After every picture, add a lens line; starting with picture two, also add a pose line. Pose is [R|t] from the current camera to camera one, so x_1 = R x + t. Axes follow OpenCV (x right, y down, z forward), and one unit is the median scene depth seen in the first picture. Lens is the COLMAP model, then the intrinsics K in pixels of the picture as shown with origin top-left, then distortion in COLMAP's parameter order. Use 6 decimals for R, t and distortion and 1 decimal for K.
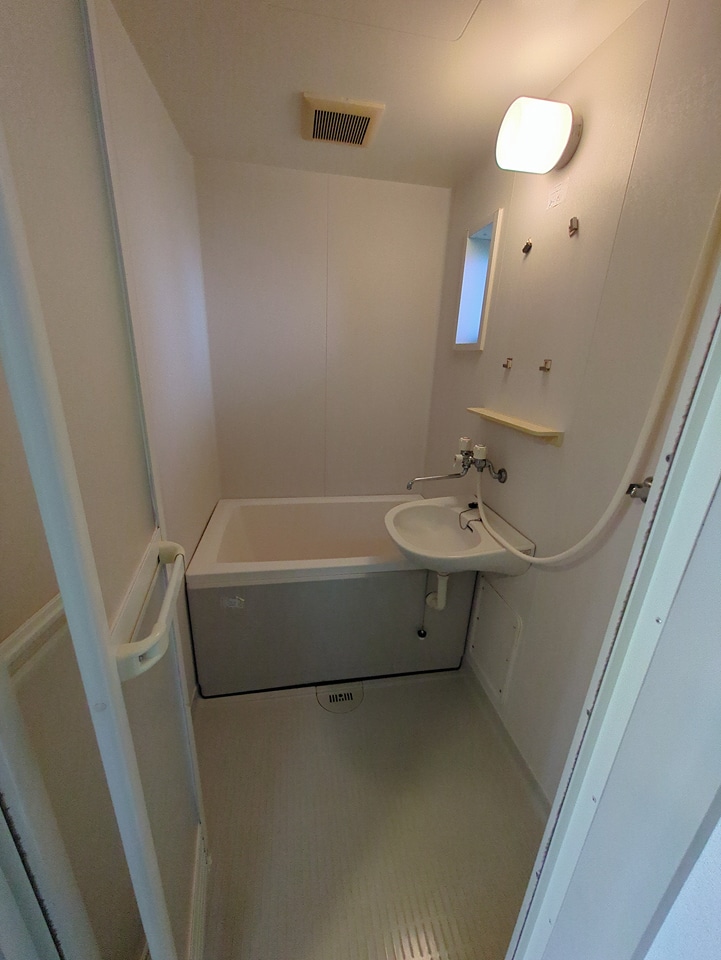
lens RADIAL K [[377.6, 0, 358.4], [0, 377.6, 483.9], [0, 0, 1]] dist [-0.000280, 0.000095]
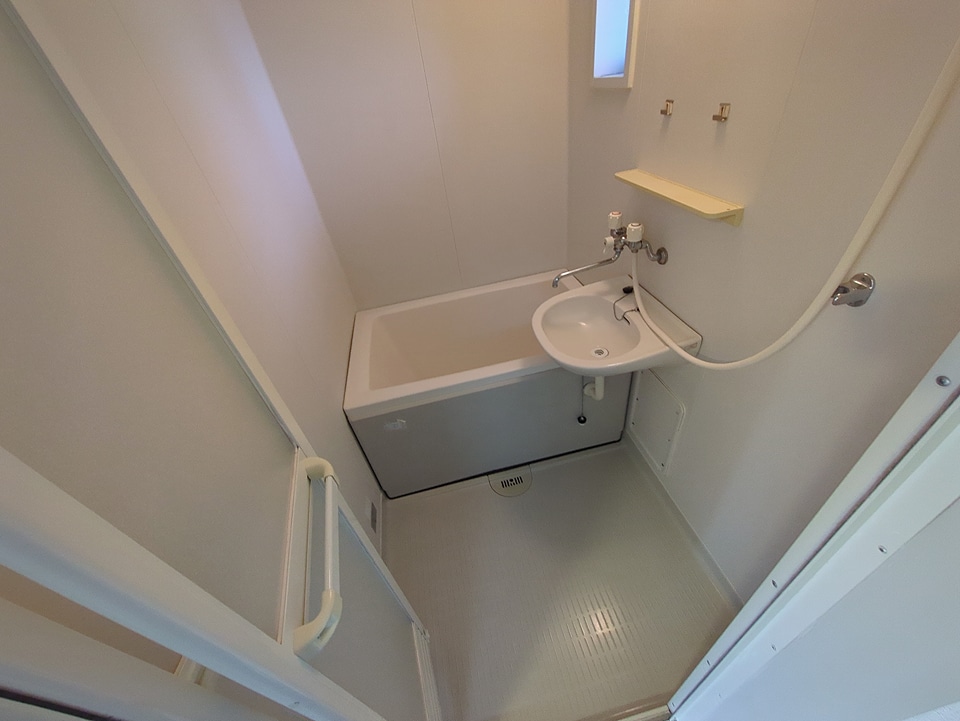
lens RADIAL K [[377.6, 0, 482.3], [0, 377.6, 360.7], [0, 0, 1]] dist [-0.000280, 0.000095]
pose [[0.985827, -0.146849, -0.081119, 0.010065], [0.165113, 0.934903, 0.314157, -0.132077], [0.029704, -0.323098, 0.945899, 0.088726]]
